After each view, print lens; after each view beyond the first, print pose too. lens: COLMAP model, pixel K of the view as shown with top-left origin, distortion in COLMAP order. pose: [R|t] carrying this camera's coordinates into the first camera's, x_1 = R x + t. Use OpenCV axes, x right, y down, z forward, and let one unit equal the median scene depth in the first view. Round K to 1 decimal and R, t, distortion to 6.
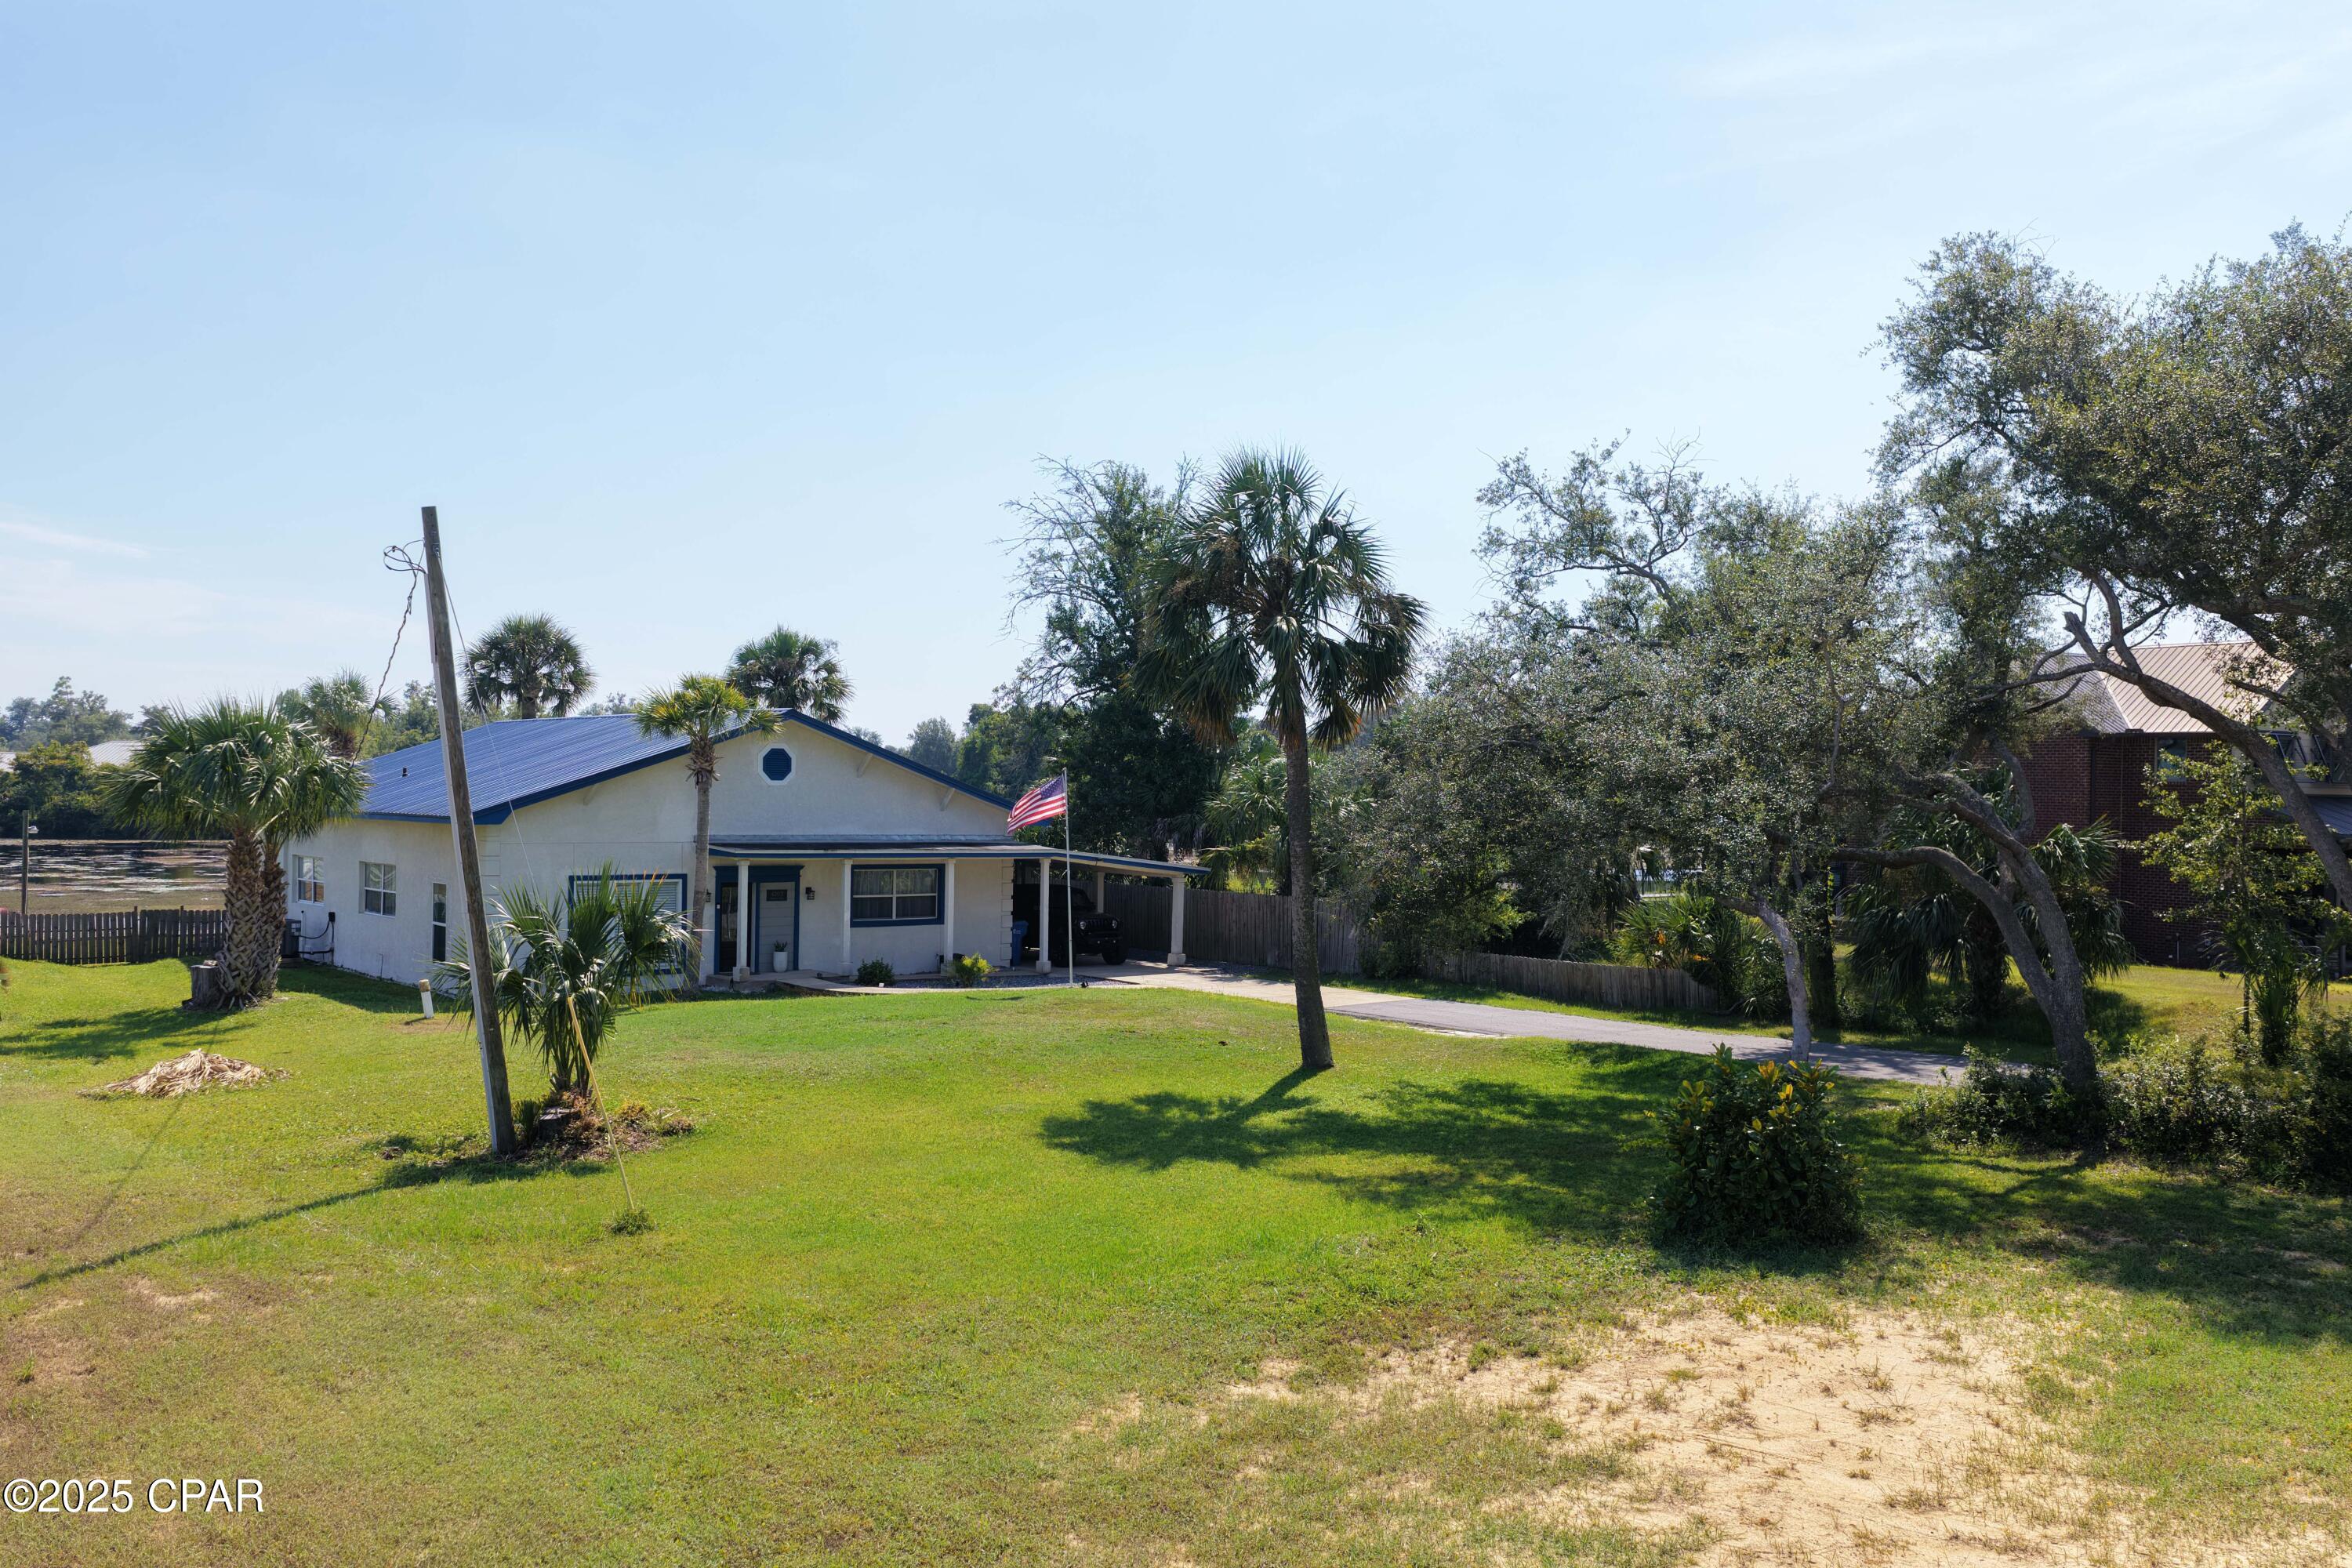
lens RADIAL K [[1950.5, 0, 1176.0], [0, 1950.5, 784.0], [0, 0, 1]] dist [-0.010035, -0.002822]
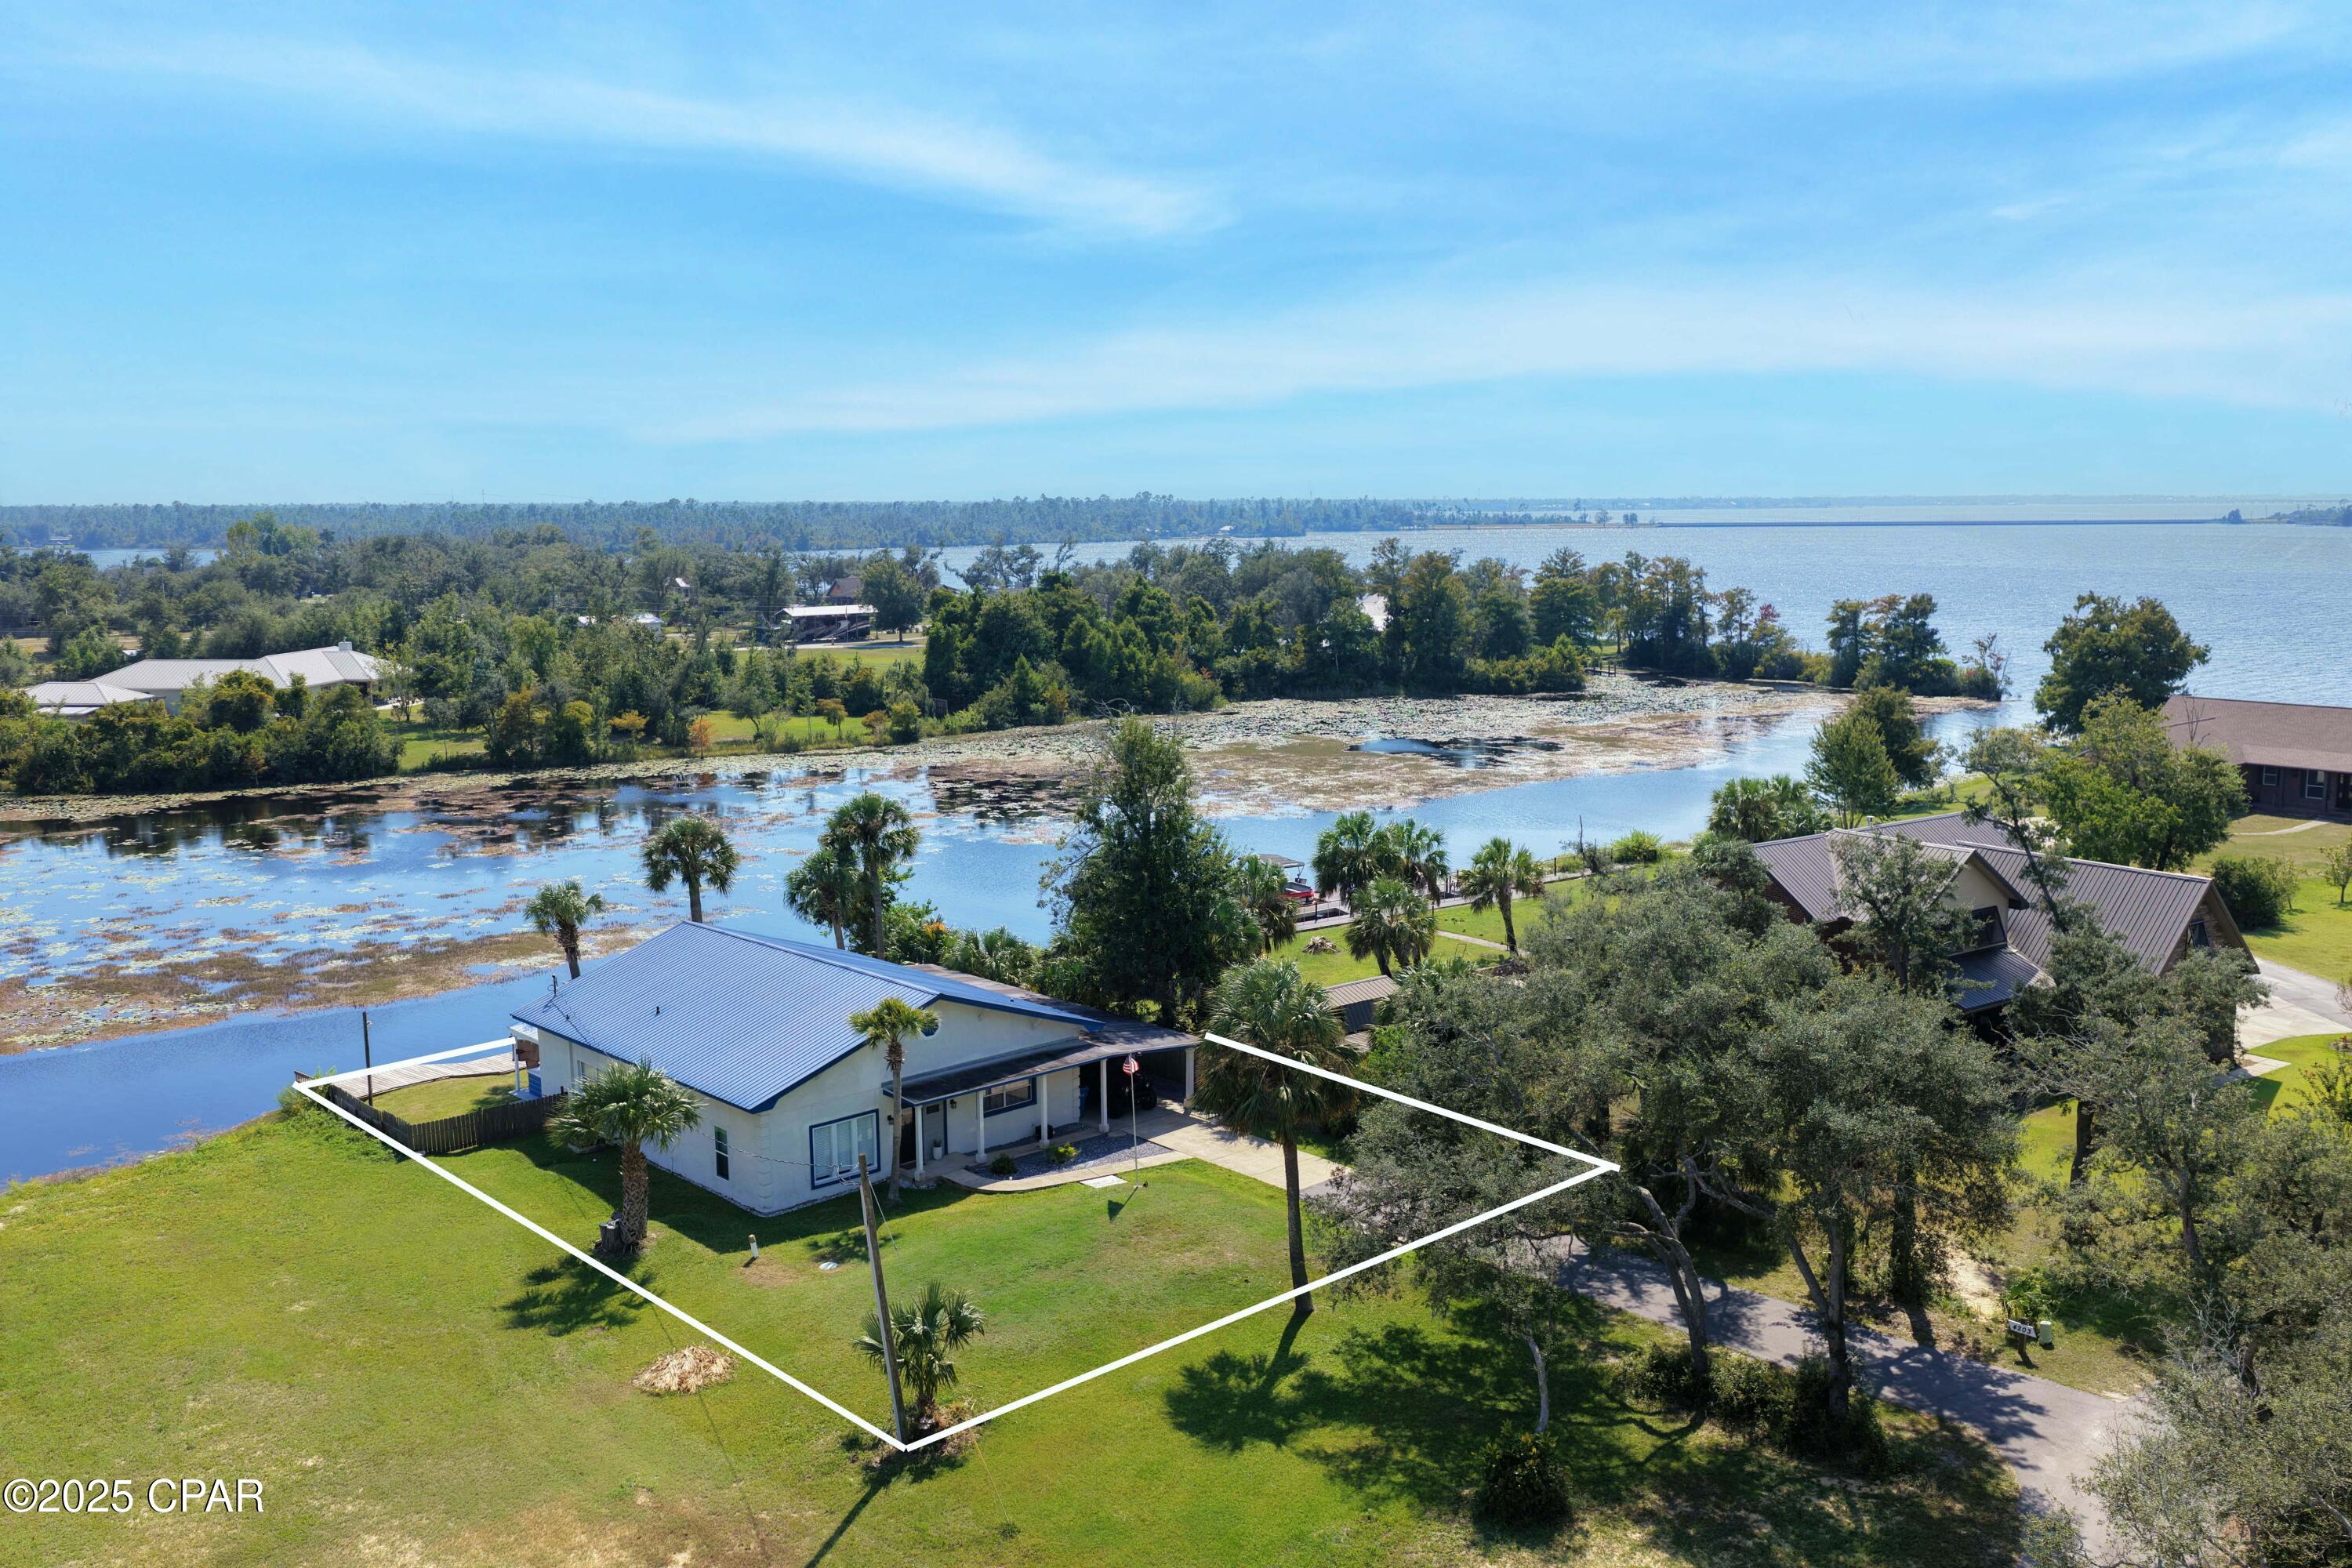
lens RADIAL K [[1950.5, 0, 1176.0], [0, 1950.5, 784.0], [0, 0, 1]] dist [-0.010035, -0.002822]
pose [[0.998658, -0.032023, 0.040713, -0.069913], [0.025578, 0.988357, 0.149984, -0.417027], [-0.045042, -0.148742, 0.987850, -0.467523]]
